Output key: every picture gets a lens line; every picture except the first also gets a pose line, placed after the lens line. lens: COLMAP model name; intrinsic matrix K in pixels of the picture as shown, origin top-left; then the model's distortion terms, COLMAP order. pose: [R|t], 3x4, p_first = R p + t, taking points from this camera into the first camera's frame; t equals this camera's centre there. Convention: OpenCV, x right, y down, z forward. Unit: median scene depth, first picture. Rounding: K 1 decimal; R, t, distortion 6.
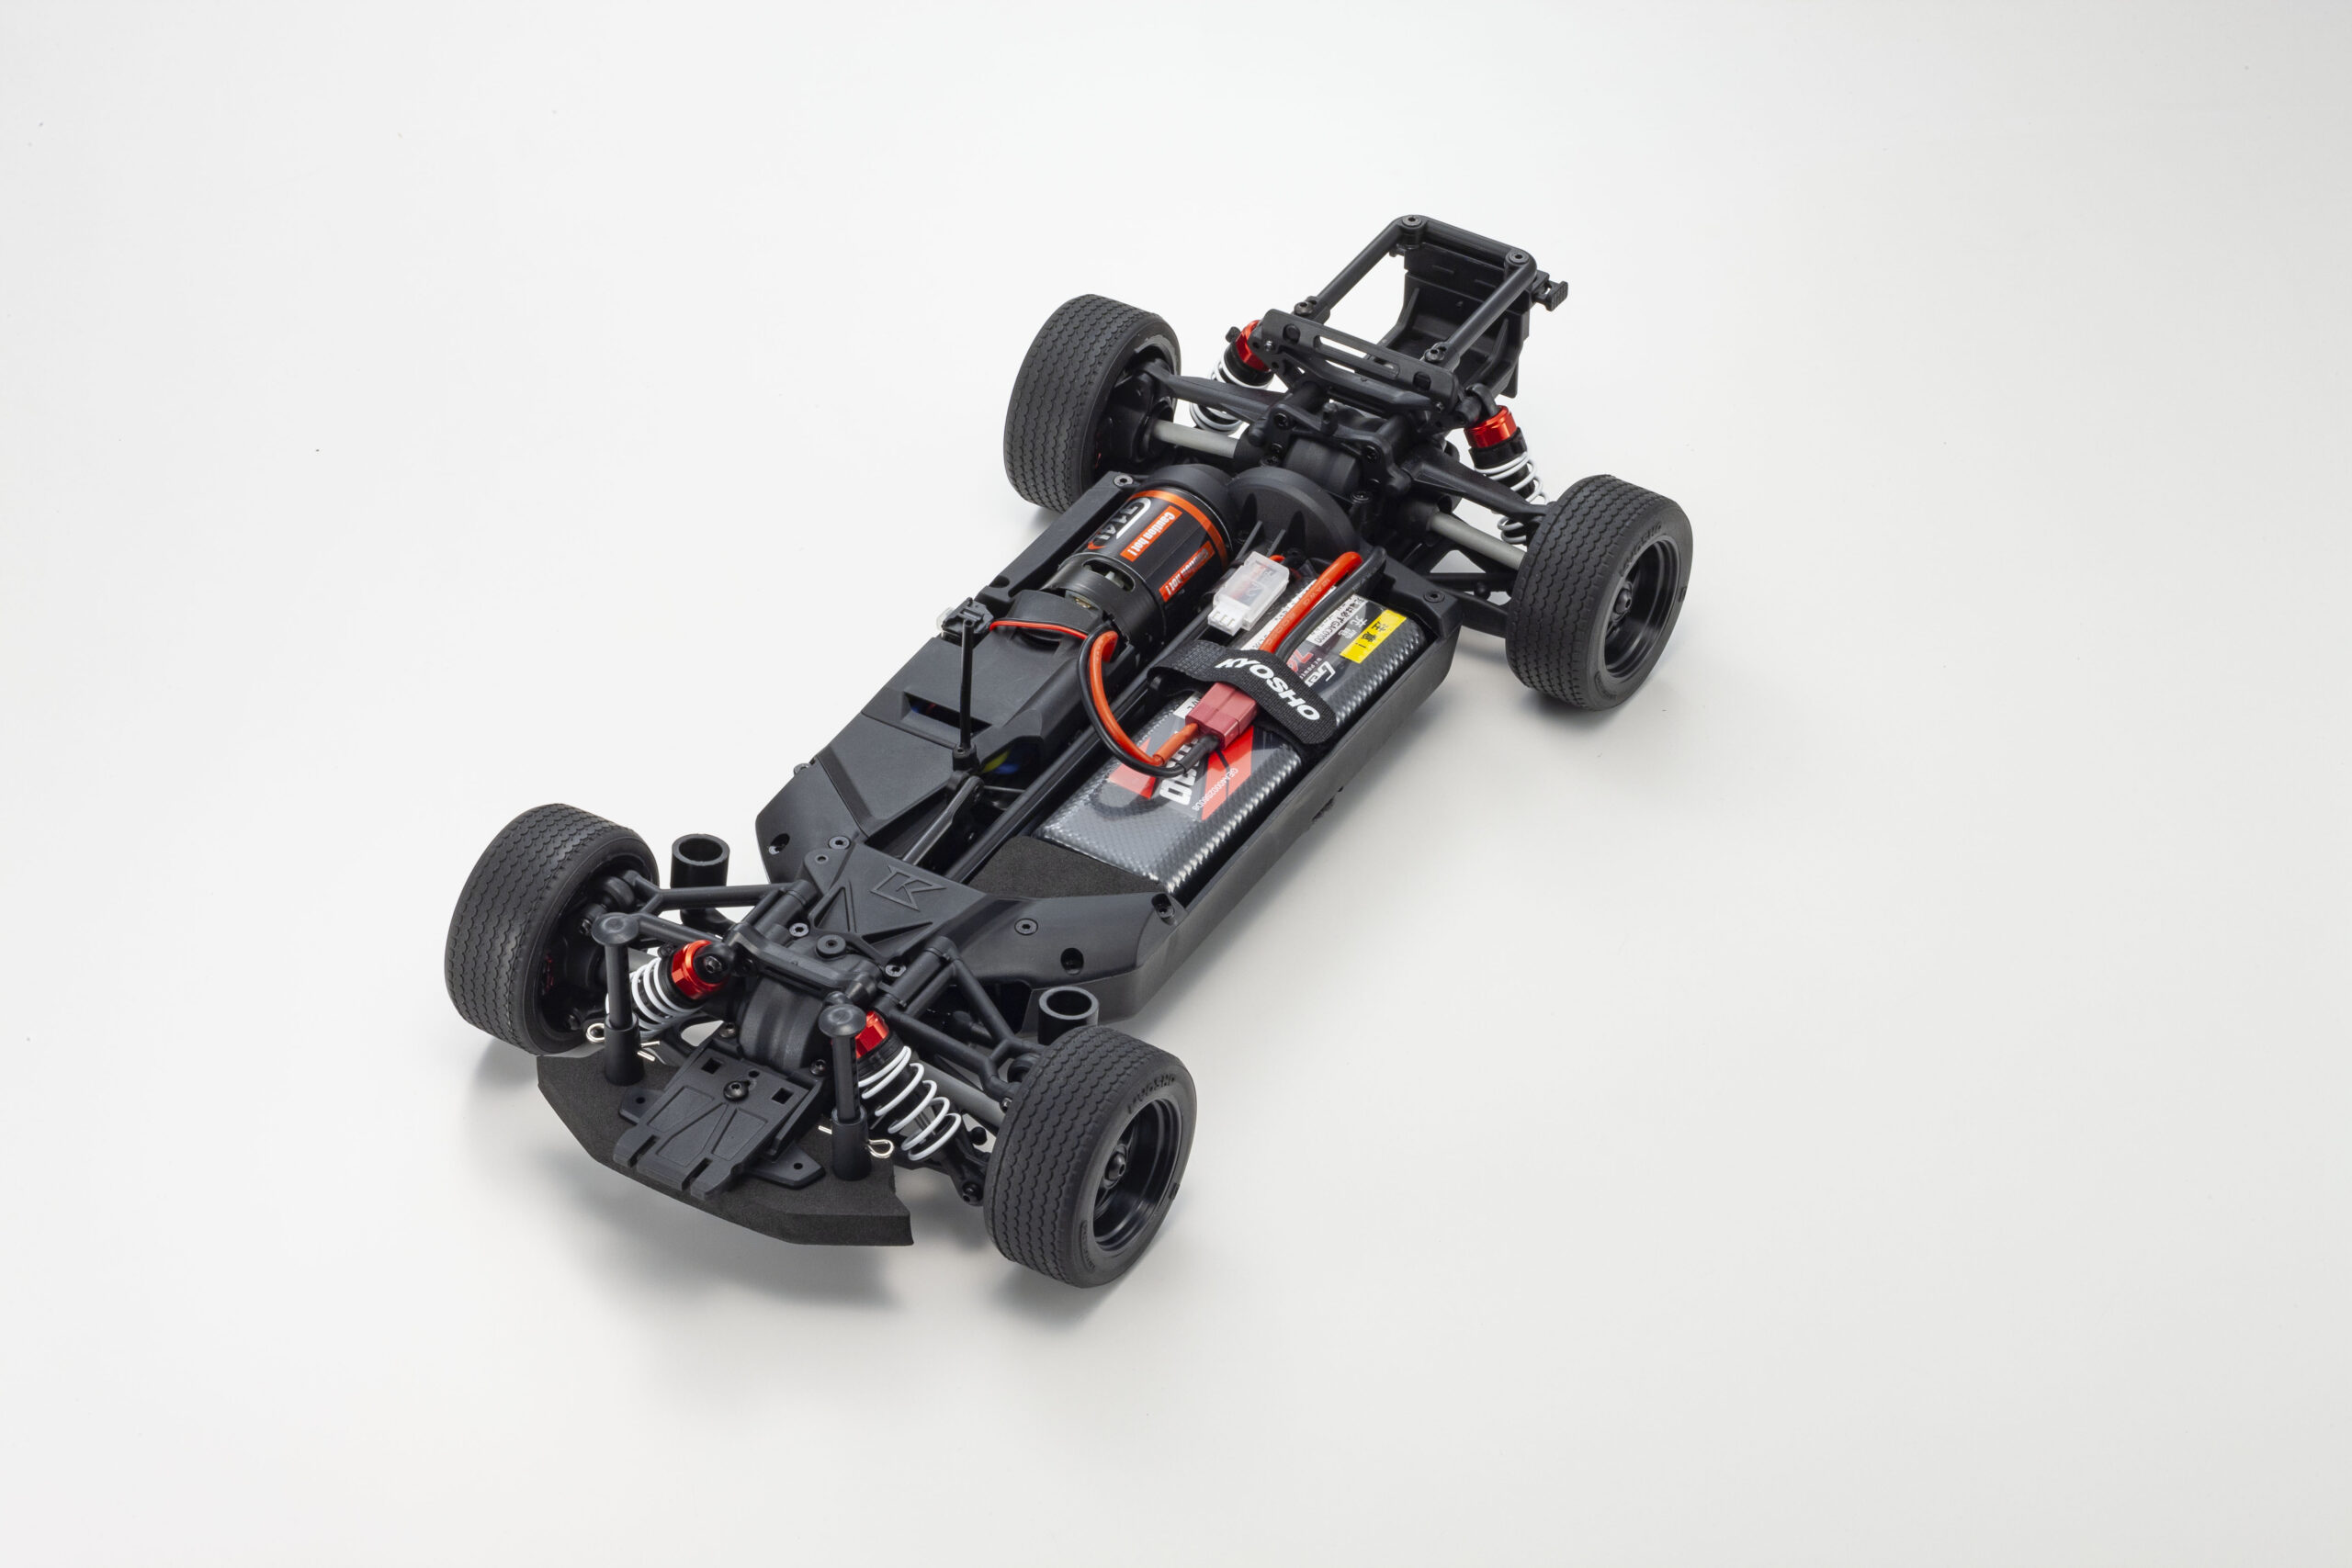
lens RADIAL K [[6351.2, 0, 1176.0], [0, 6351.2, 784.0], [0, 0, 1]] dist [0.350054, 0.177951]
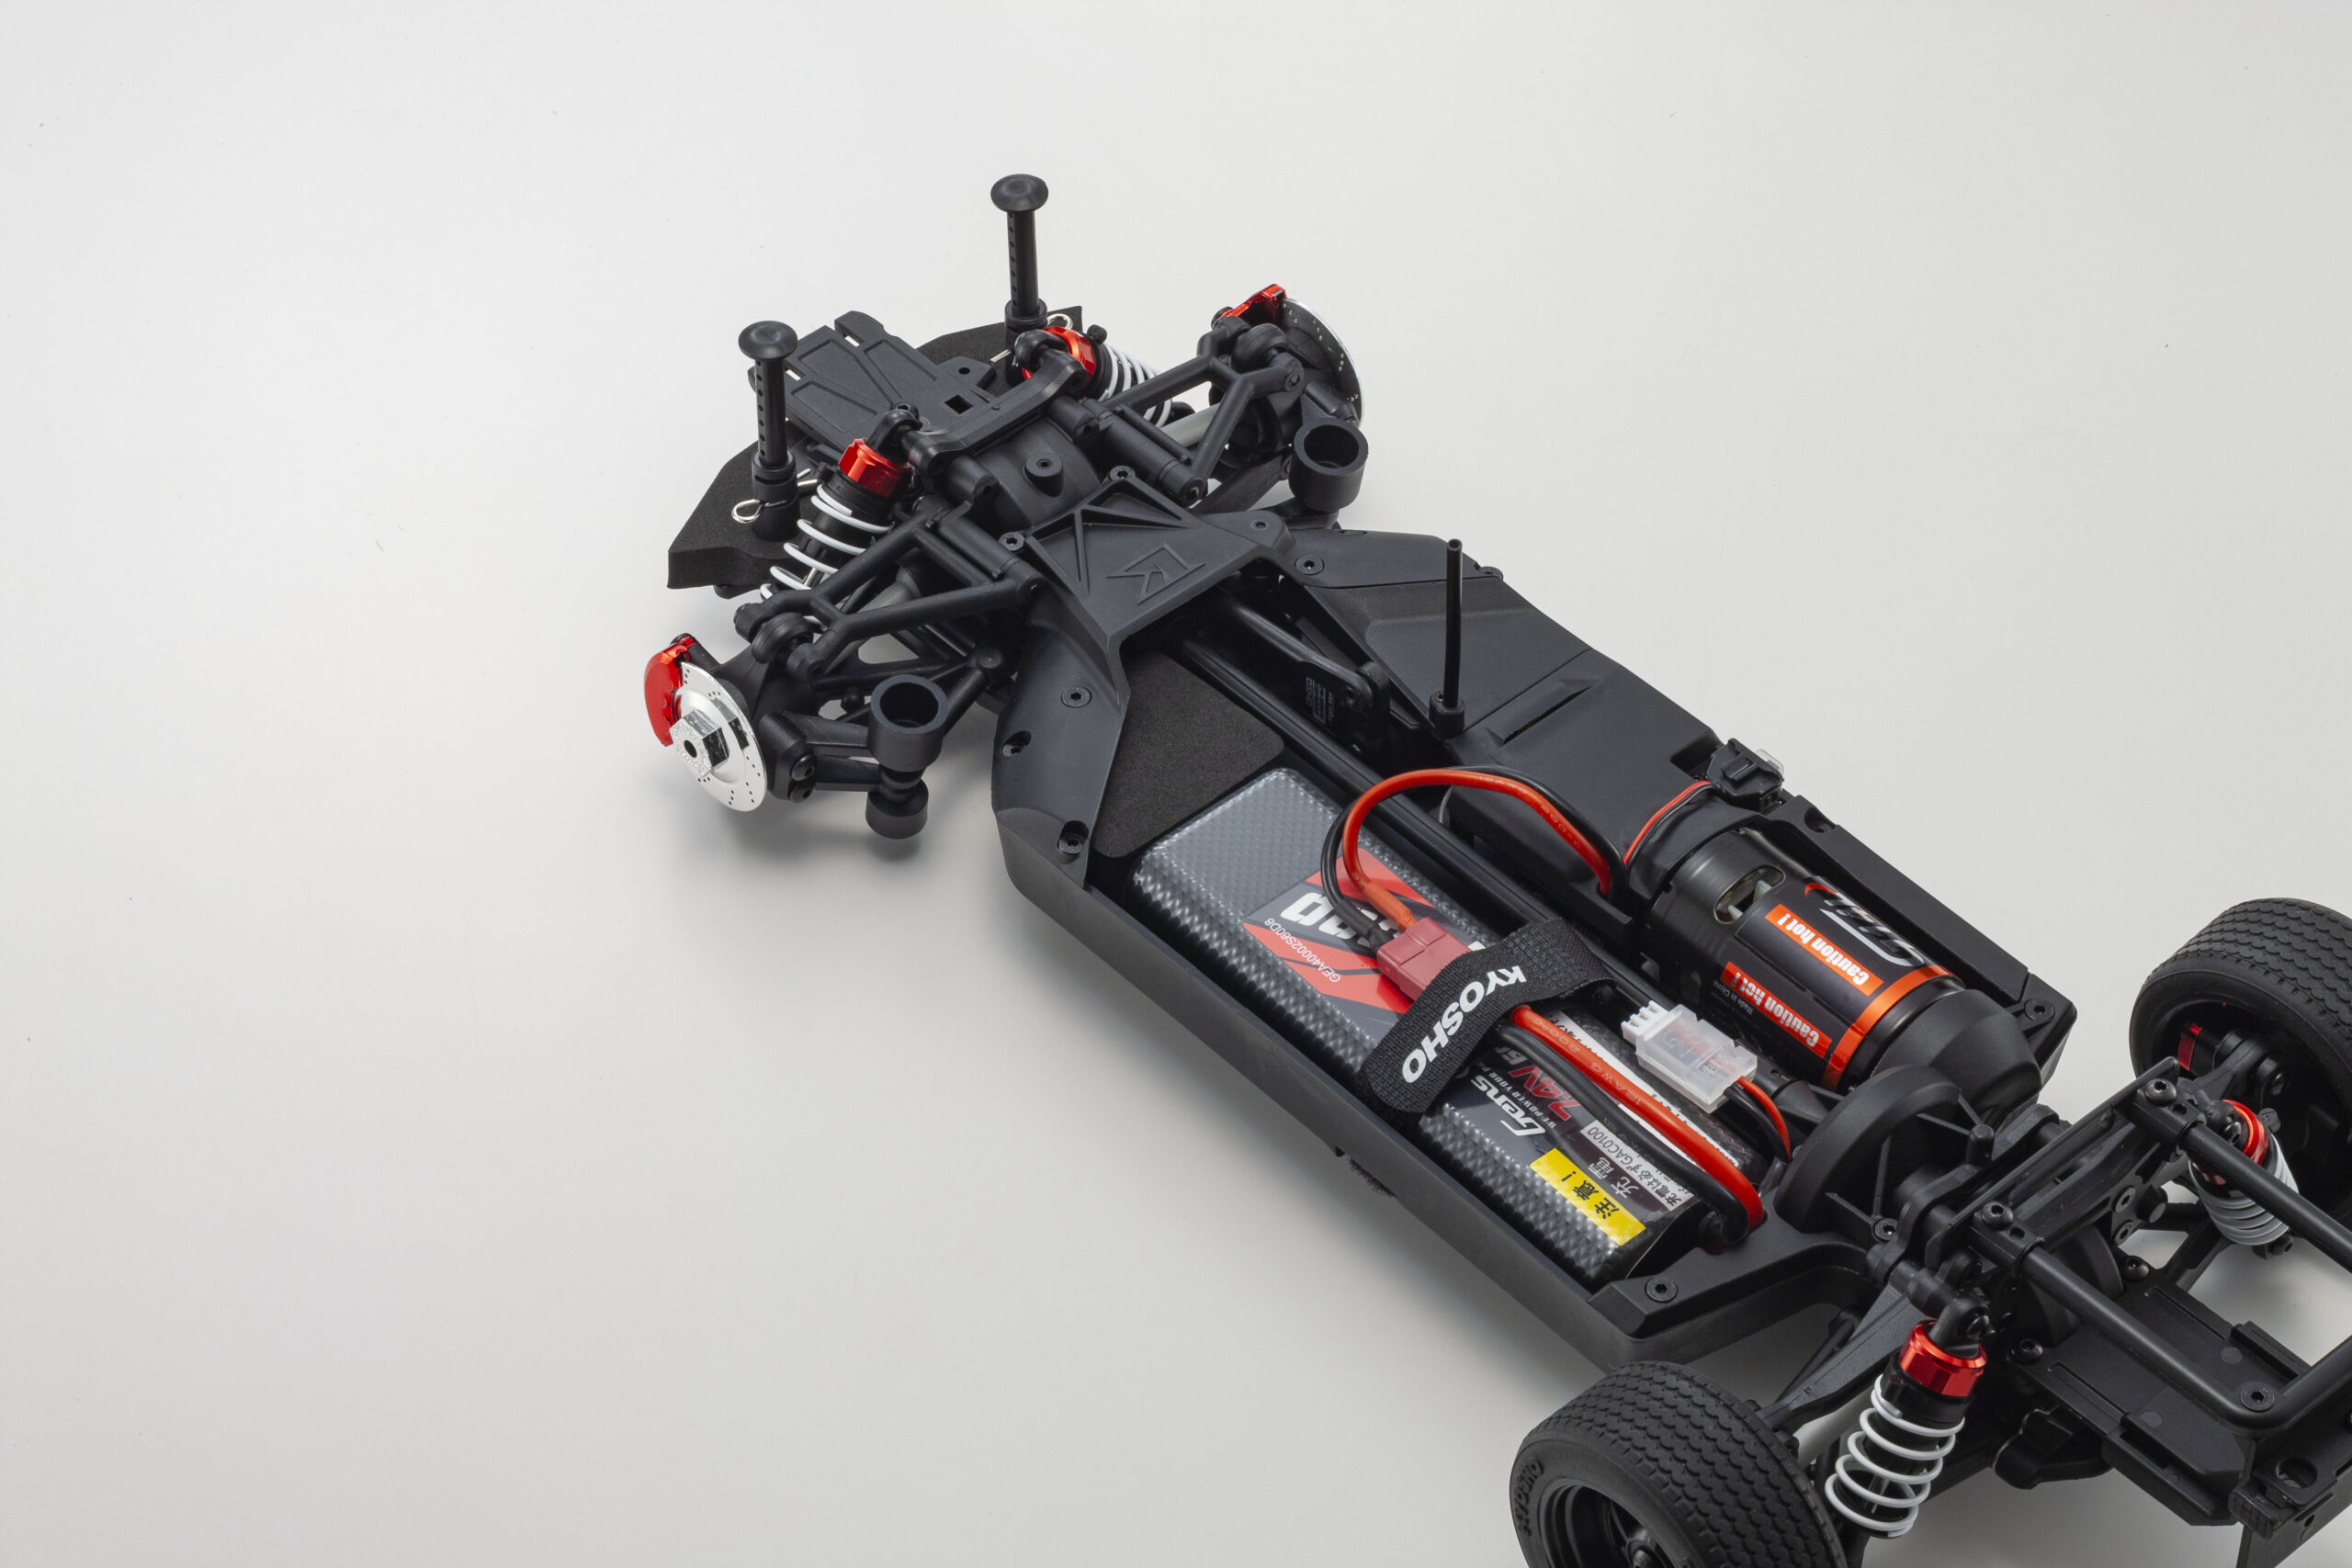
lens RADIAL K [[6351.2, 0, 1176.0], [0, 6351.2, 784.0], [0, 0, 1]] dist [0.350054, 0.177951]
pose [[-0.297667, 0.671509, -0.678579, 0.477433], [-0.607009, 0.415486, 0.677430, -0.476908], [0.736840, 0.613553, 0.283936, 0.768563]]
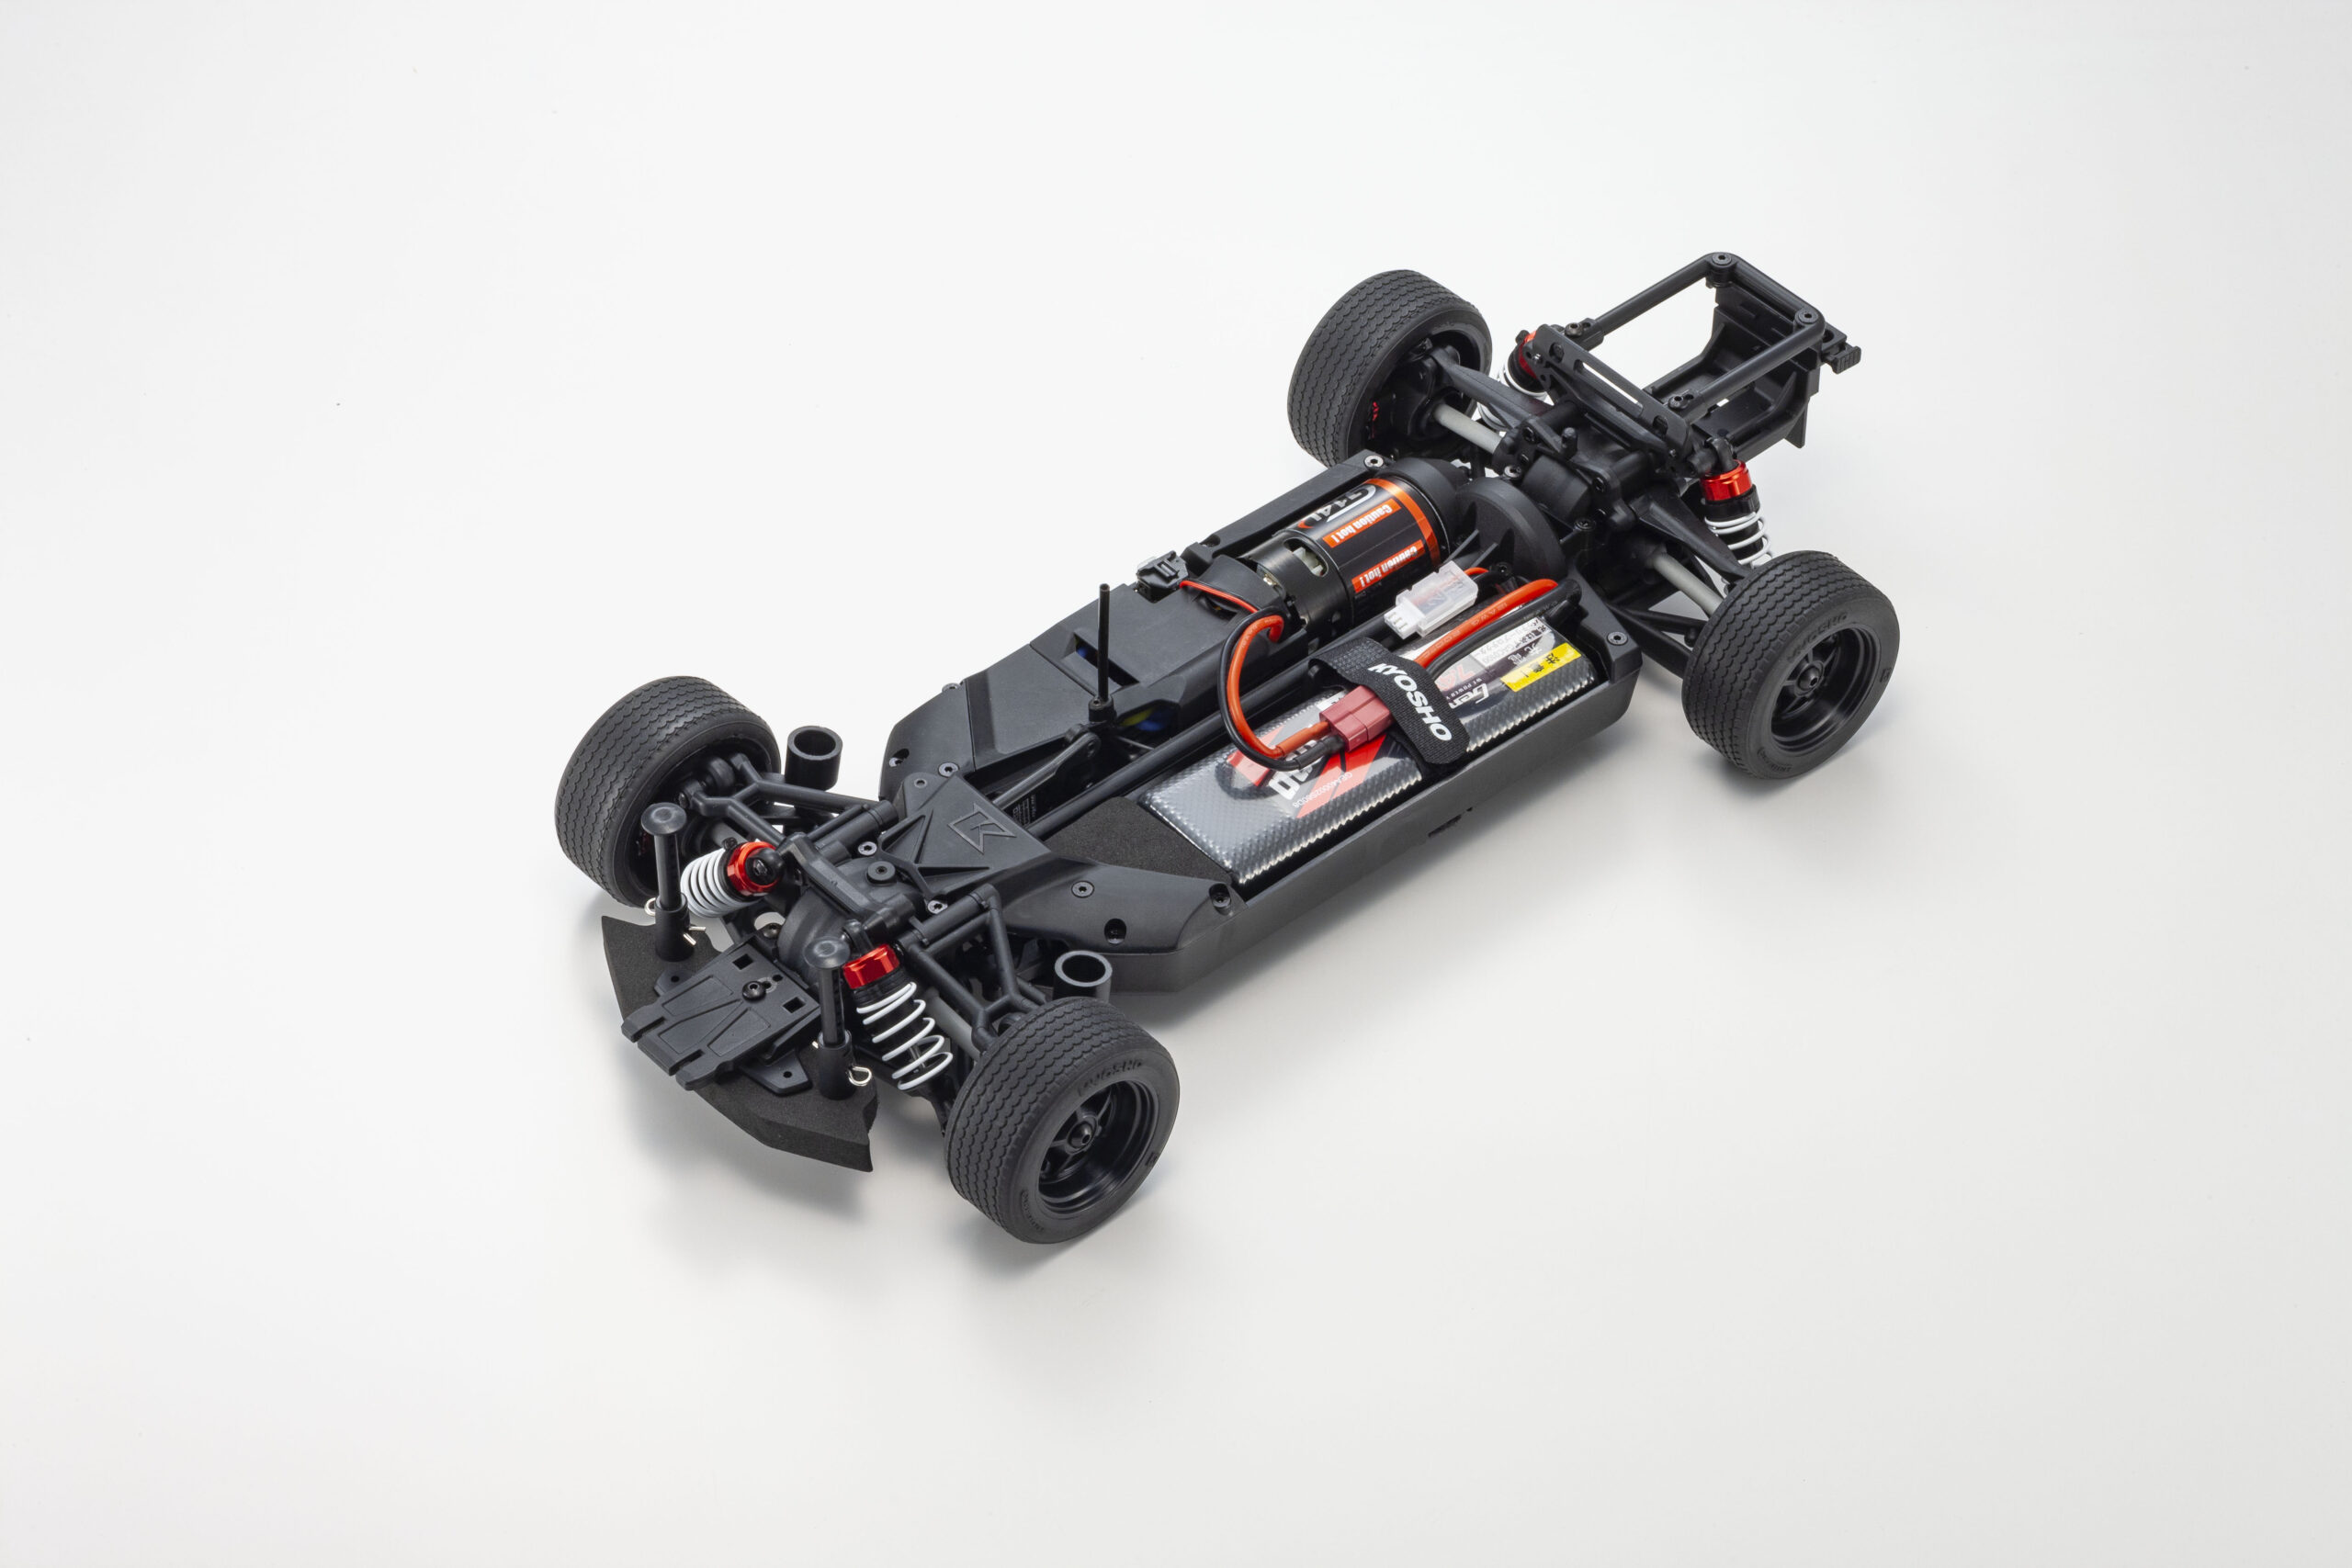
lens RADIAL K [[6351.2, 0, 1176.0], [0, 6351.2, 784.0], [0, 0, 1]] dist [0.350054, 0.177951]
pose [[0.954038, 0.205536, -0.218095, 0.205865], [-0.190442, 0.977715, 0.088342, -0.085643], [0.231392, -0.042747, 0.971921, -0.006052]]
